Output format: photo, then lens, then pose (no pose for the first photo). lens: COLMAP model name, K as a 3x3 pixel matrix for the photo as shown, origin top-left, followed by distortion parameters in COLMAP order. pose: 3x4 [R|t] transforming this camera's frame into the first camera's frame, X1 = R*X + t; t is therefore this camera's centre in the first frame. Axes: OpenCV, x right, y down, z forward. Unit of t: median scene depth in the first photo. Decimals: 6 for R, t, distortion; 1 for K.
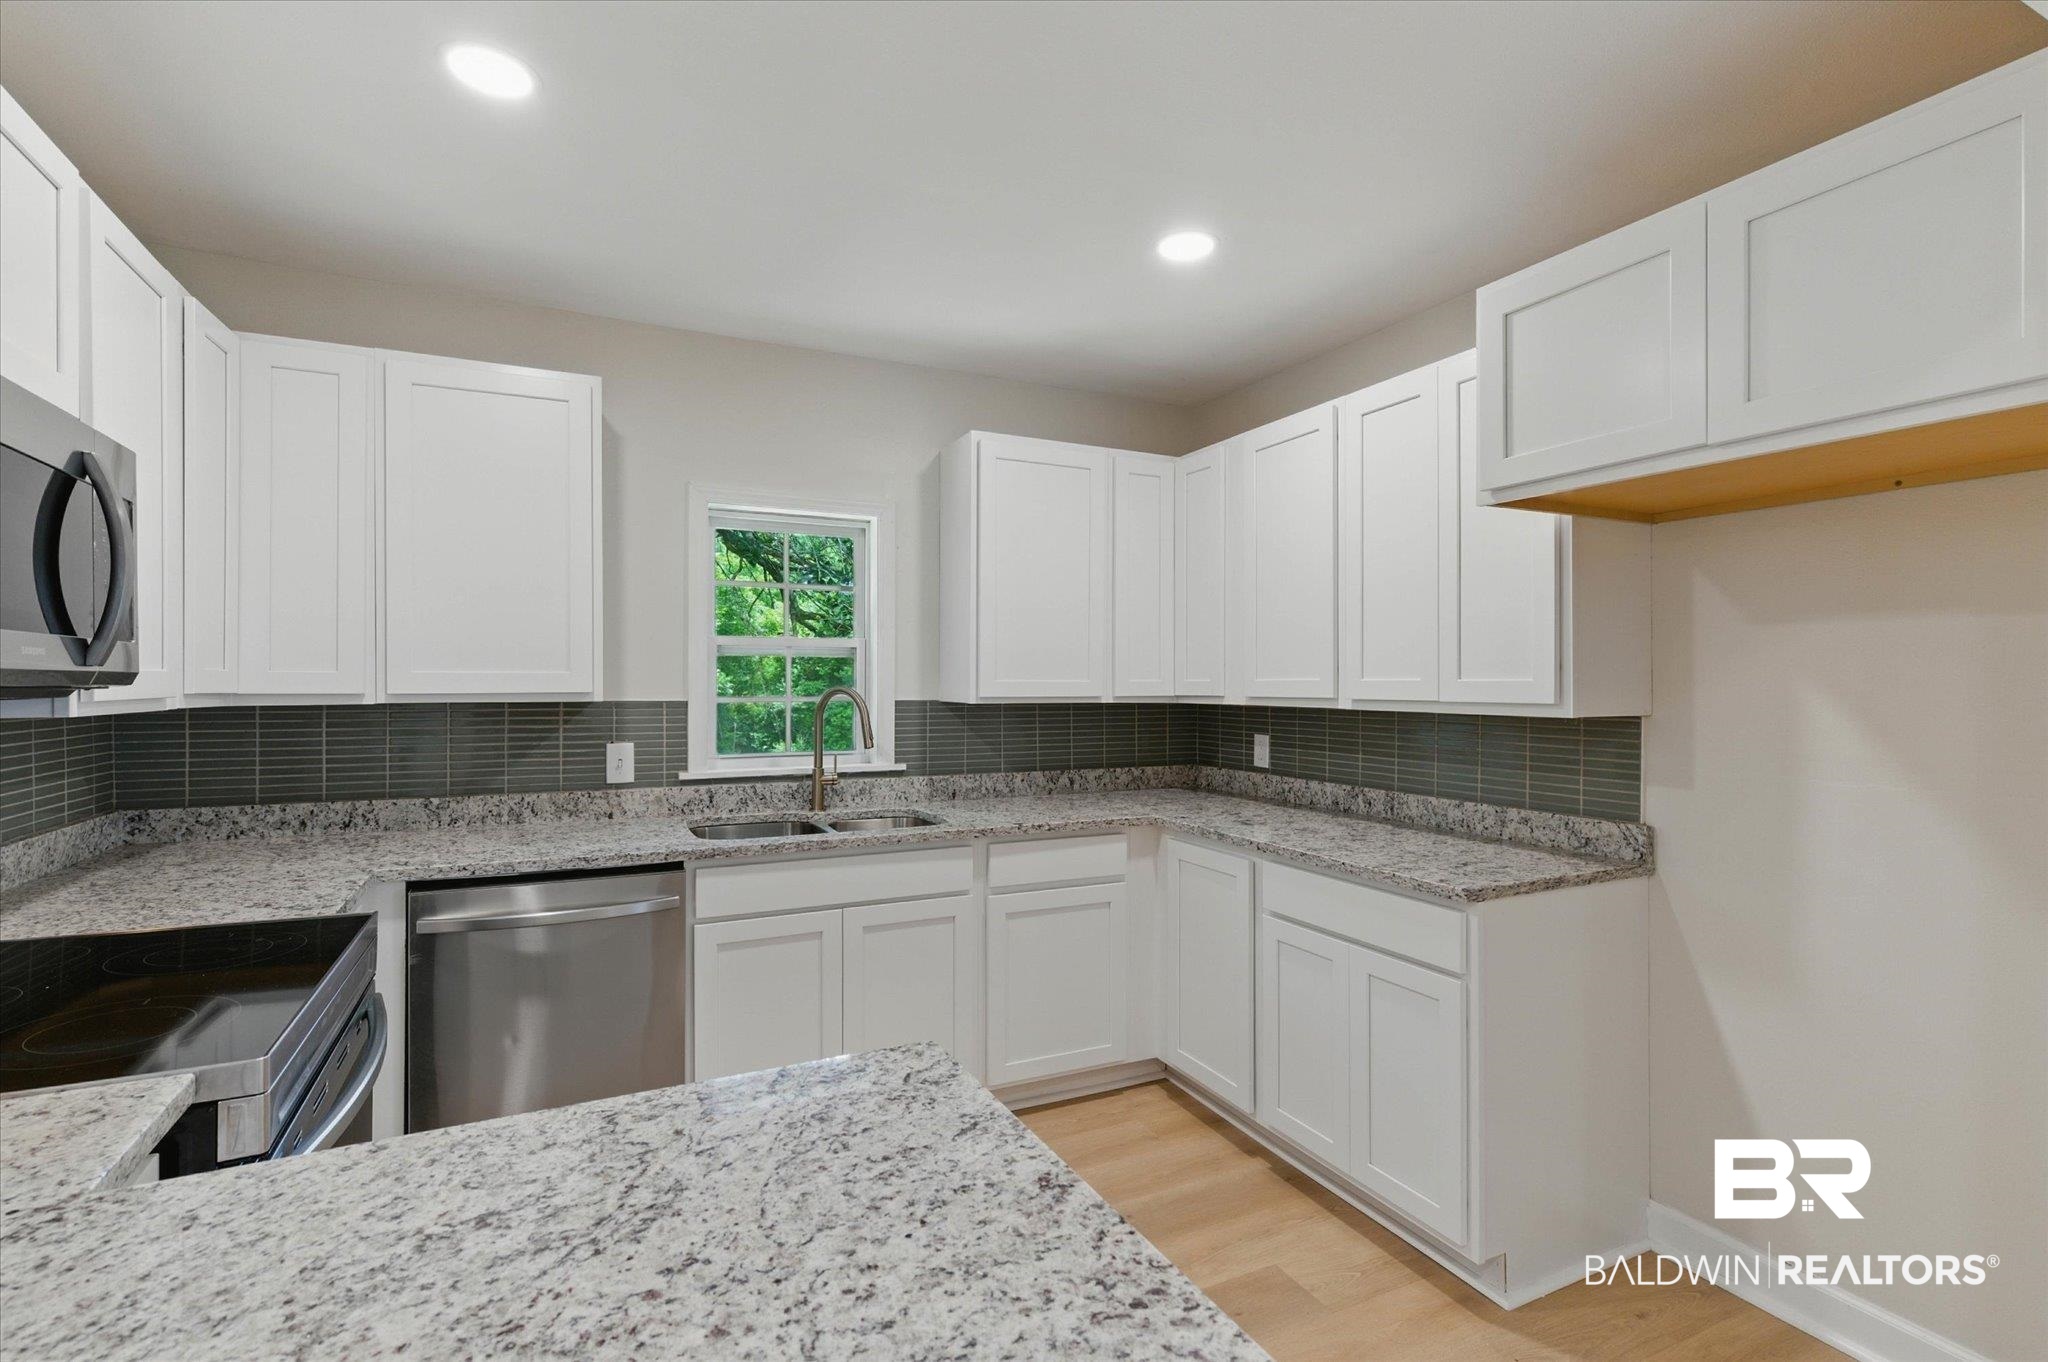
lens RADIAL K [[937.4, 0, 1016.9], [0, 937.4, 685.4], [0, 0, 1]] dist [0.001577, -0.000027]
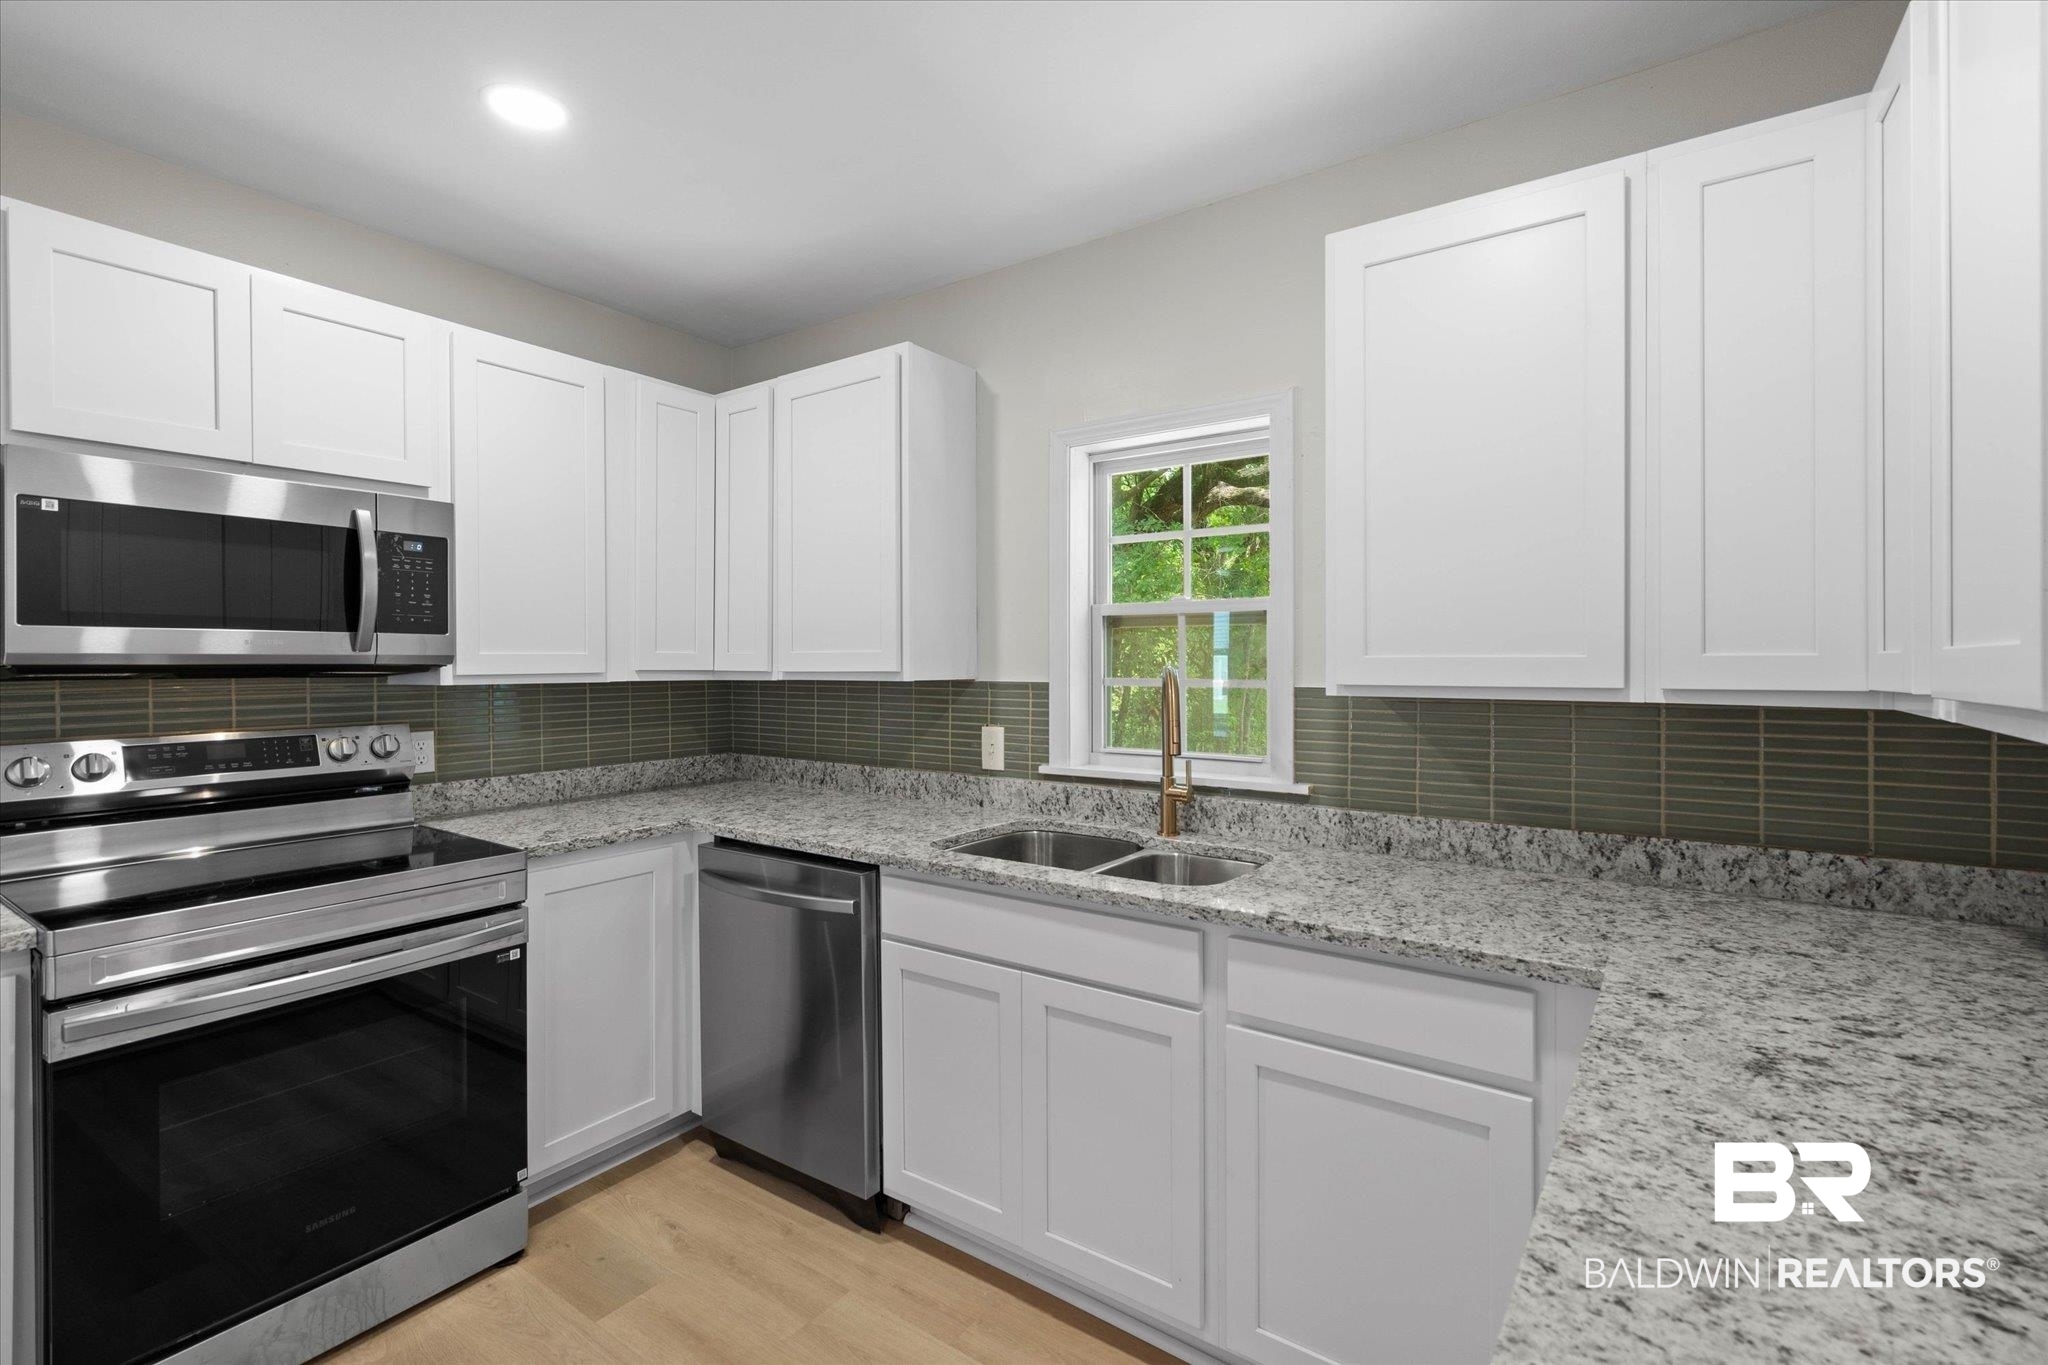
lens RADIAL K [[937.4, 0, 1018.7], [0, 937.4, 667.2], [0, 0, 1]] dist [0.001577, -0.000027]
pose [[0.472678, 0.002605, -0.881231, 0.401148], [0.000531, 0.999995, 0.003241, -0.000236], [0.881235, -0.002000, 0.472674, 0.578028]]
